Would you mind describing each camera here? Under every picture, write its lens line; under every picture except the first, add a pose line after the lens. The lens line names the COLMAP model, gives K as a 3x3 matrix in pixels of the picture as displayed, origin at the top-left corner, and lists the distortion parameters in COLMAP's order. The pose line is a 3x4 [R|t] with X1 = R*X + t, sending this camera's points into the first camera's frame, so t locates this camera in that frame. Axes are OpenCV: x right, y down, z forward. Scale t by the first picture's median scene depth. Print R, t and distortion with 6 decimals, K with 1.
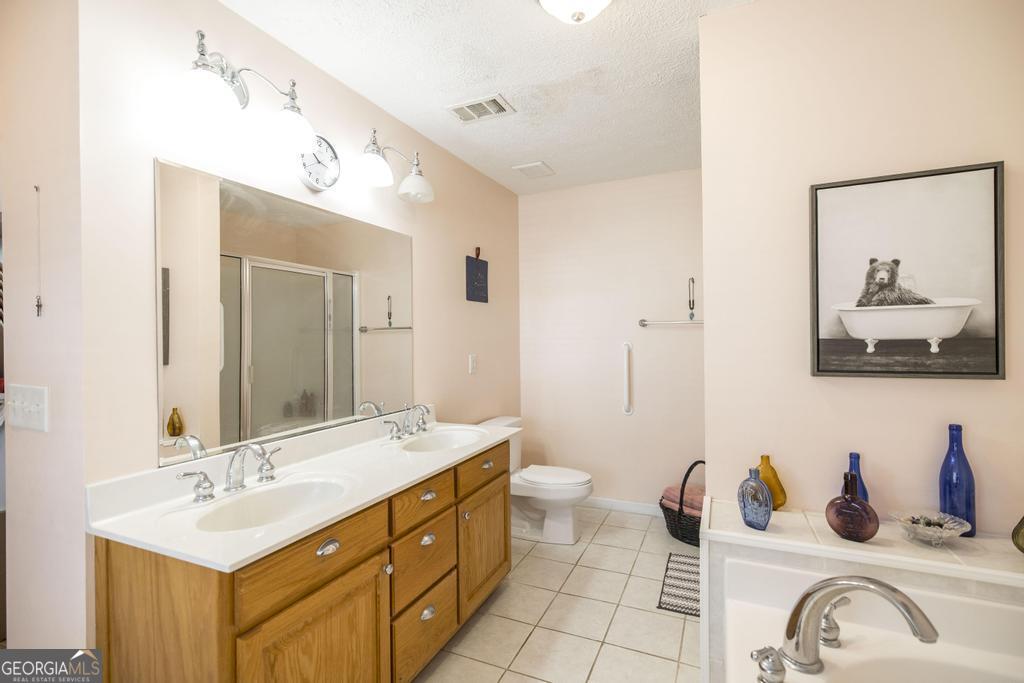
lens RADIAL K [[468.5, 0, 511.7], [0, 468.5, 340.7], [0, 0, 1]] dist [0.004424, -0.000538]
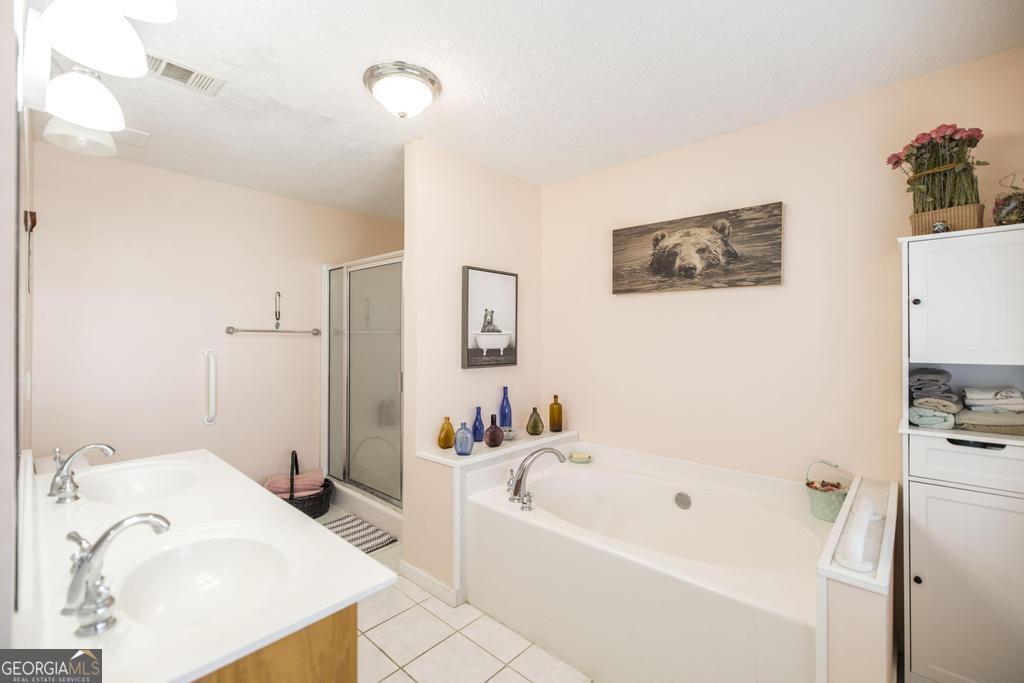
lens RADIAL K [[433.8, 0, 509.3], [0, 433.8, 341.1], [0, 0, 1]] dist [0.010293, -0.000915]
pose [[0.320164, 0.008837, 0.947321, -0.970521], [-0.004705, 0.999959, -0.007738, -0.022140], [-0.947350, -0.001980, 0.320193, 0.307481]]
